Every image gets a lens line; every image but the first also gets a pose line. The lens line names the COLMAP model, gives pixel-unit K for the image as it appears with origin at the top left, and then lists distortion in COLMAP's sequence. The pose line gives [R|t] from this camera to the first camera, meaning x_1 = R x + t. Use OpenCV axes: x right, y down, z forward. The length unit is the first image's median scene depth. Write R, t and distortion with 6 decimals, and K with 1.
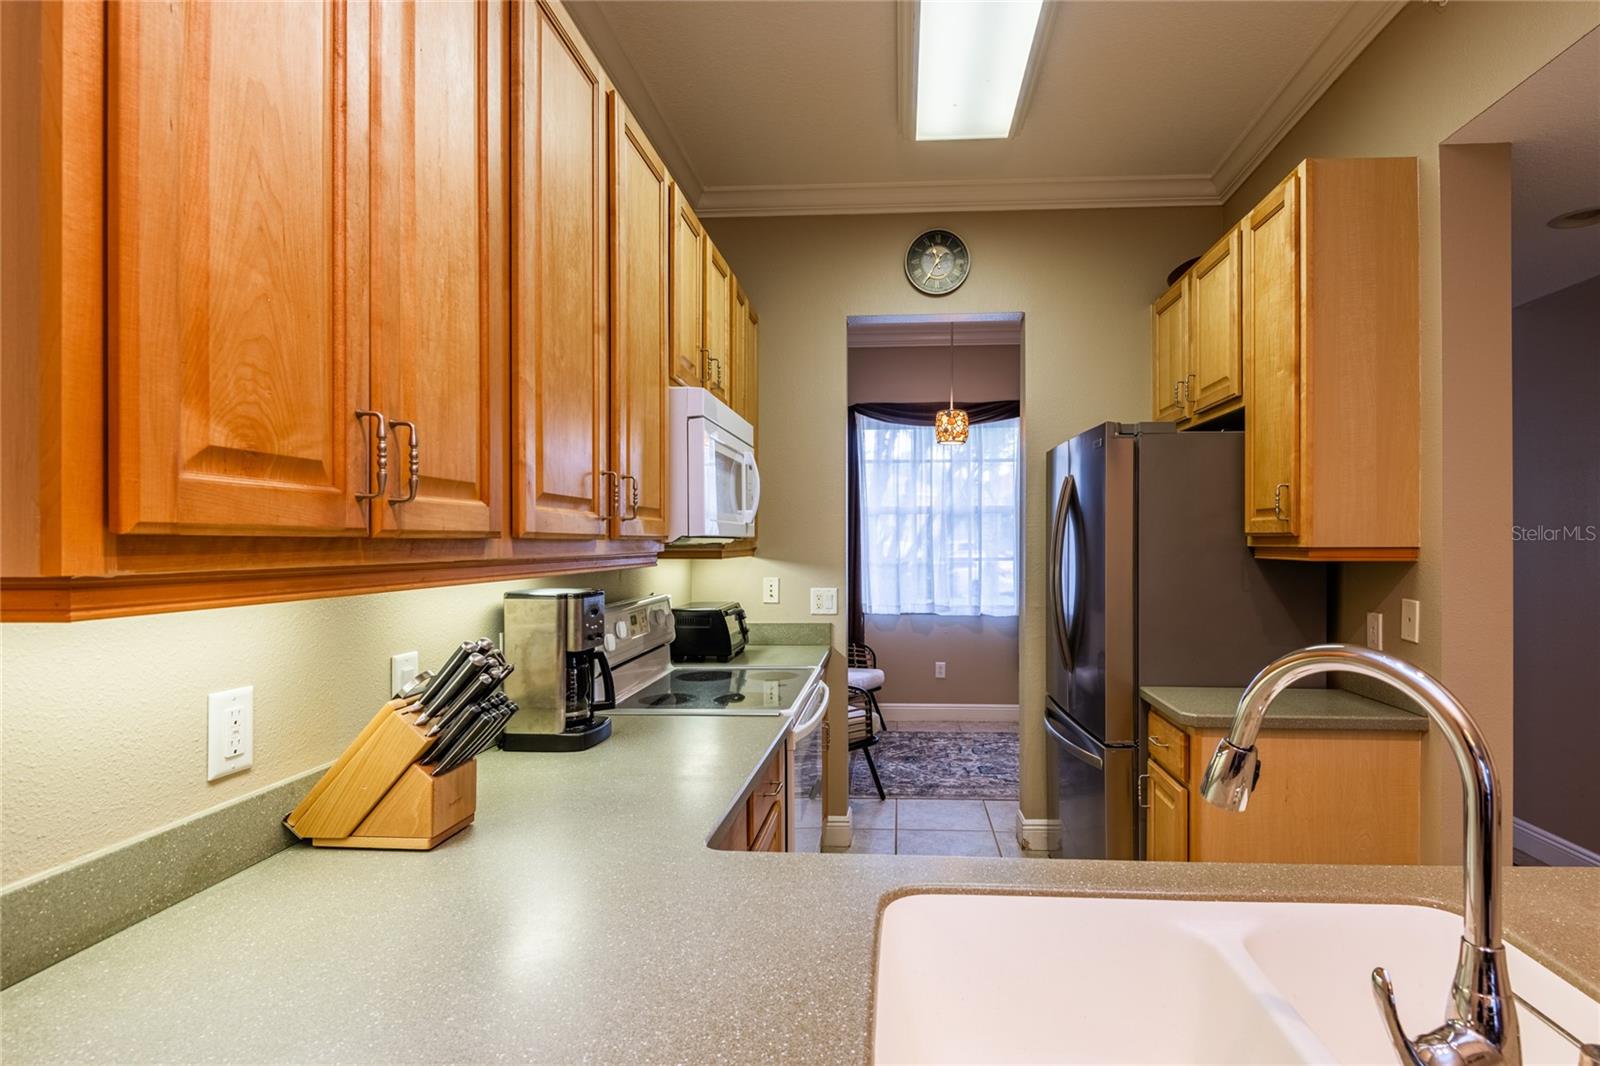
lens RADIAL K [[809.9, 0, 859.8], [0, 809.9, 548.8], [0, 0, 1]] dist [0.030301, -0.034886]
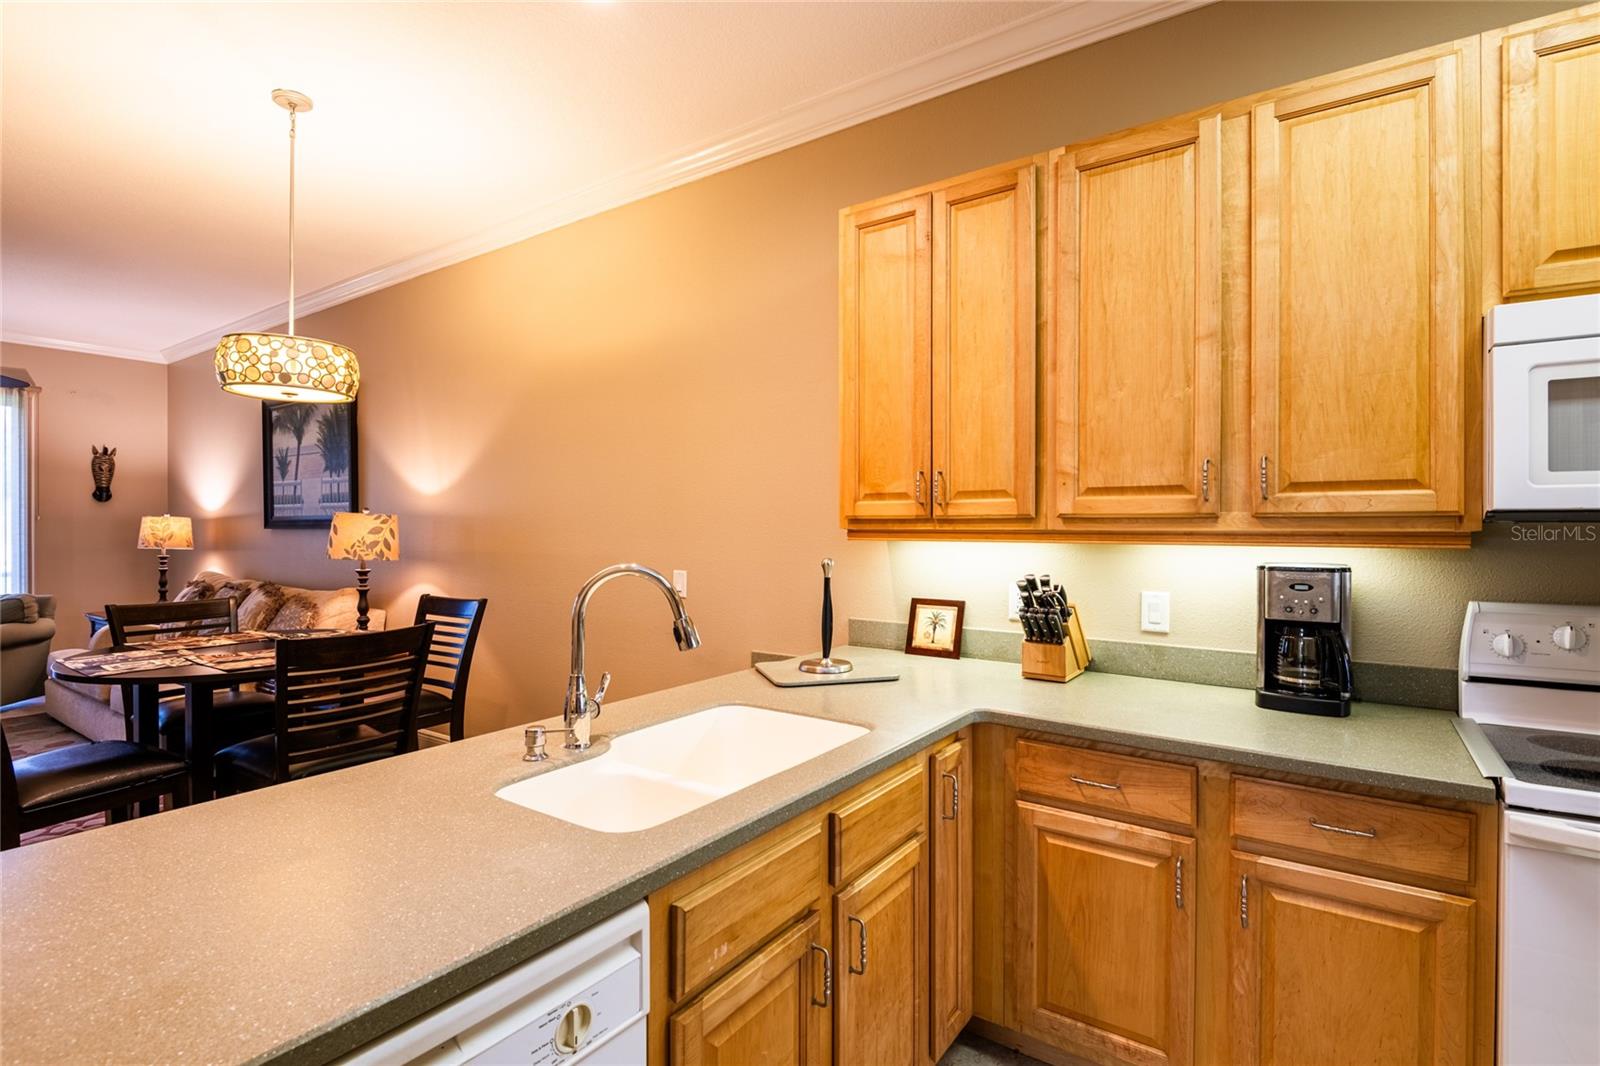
lens RADIAL K [[759.7, 0, 818.1], [0, 759.7, 528.3], [0, 0, 1]] dist [0.027916, -0.027505]
pose [[-0.523460, 0.004813, -0.852036, 0.676467], [-0.007288, 0.999922, 0.010126, -0.001671], [0.852019, 0.011511, -0.523384, 0.810528]]
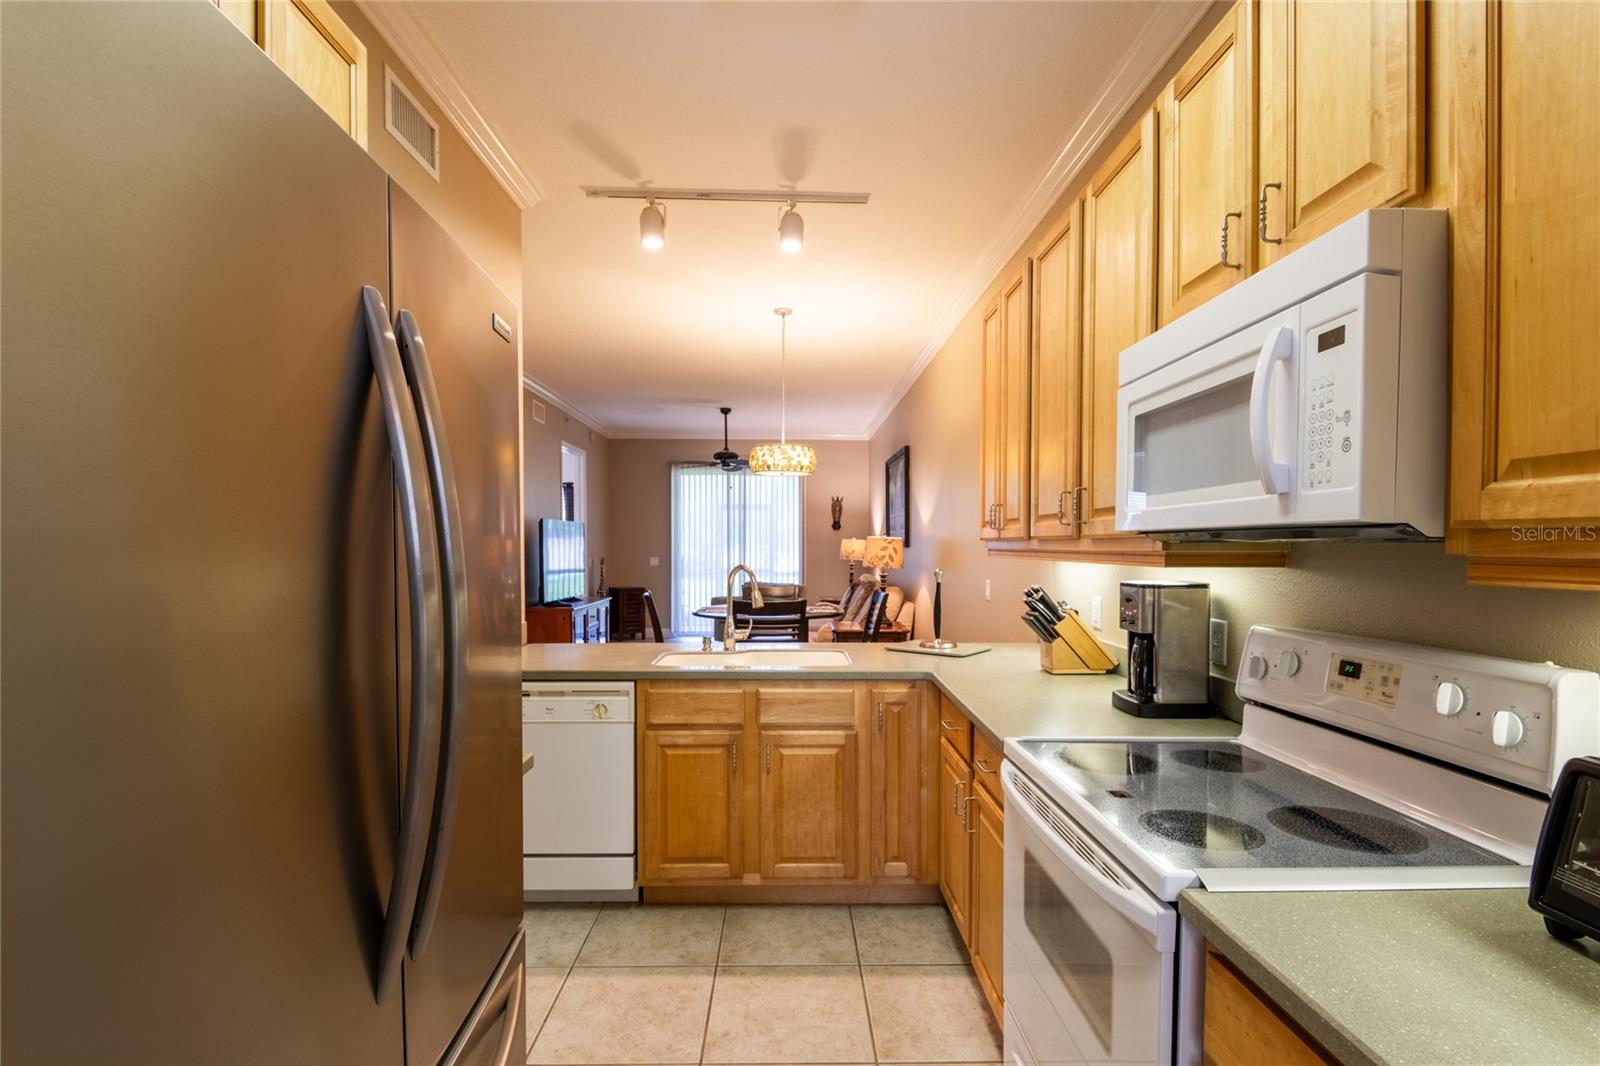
lens RADIAL K [[759.1, 0, 794.4], [0, 759.1, 566.1], [0, 0, 1]] dist [0.024333, -0.024003]
pose [[-0.998061, 0.001408, -0.062227, 0.177832], [-0.000924, 0.999298, 0.037440, -0.009066], [0.062236, 0.037425, -0.997360, 1.698250]]
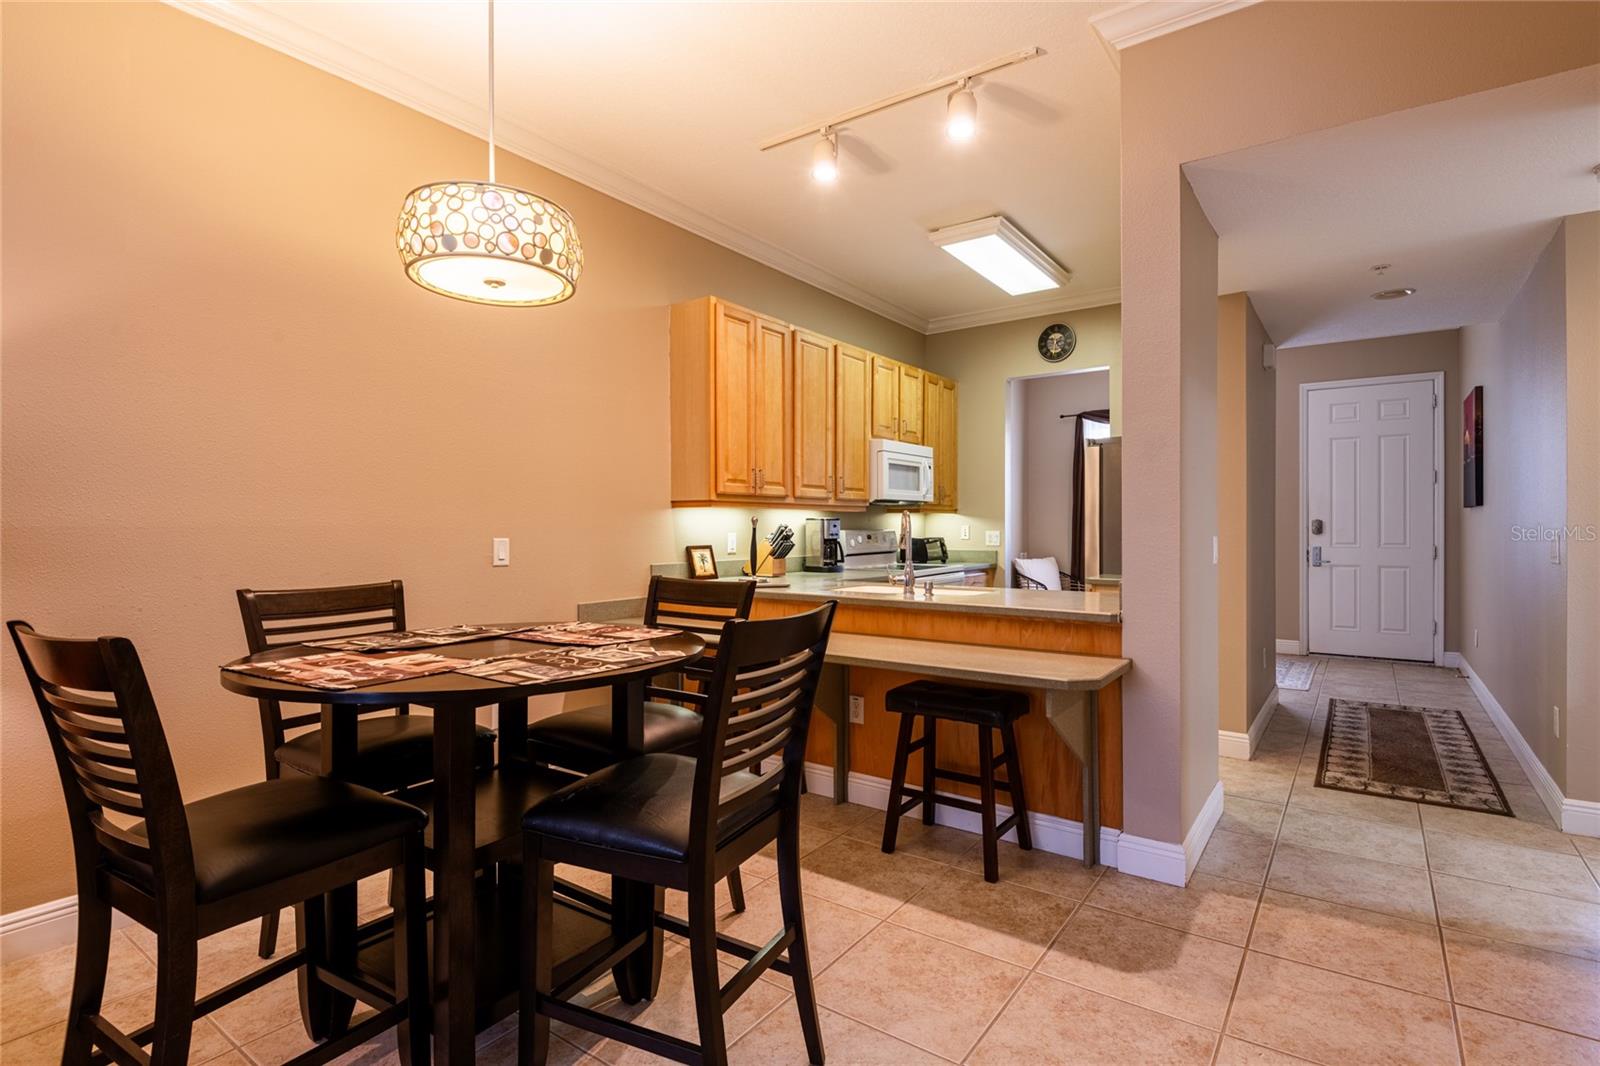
lens RADIAL K [[791.0, 0, 800.0], [0, 791.0, 533.0], [0, 0, 1]] dist [0.028924, -0.024863]
pose [[0.840155, 0.004562, -0.542327, 0.861755], [-0.003702, 0.999990, 0.002677, 0.078369], [0.542333, -0.000241, 0.840163, -1.109919]]
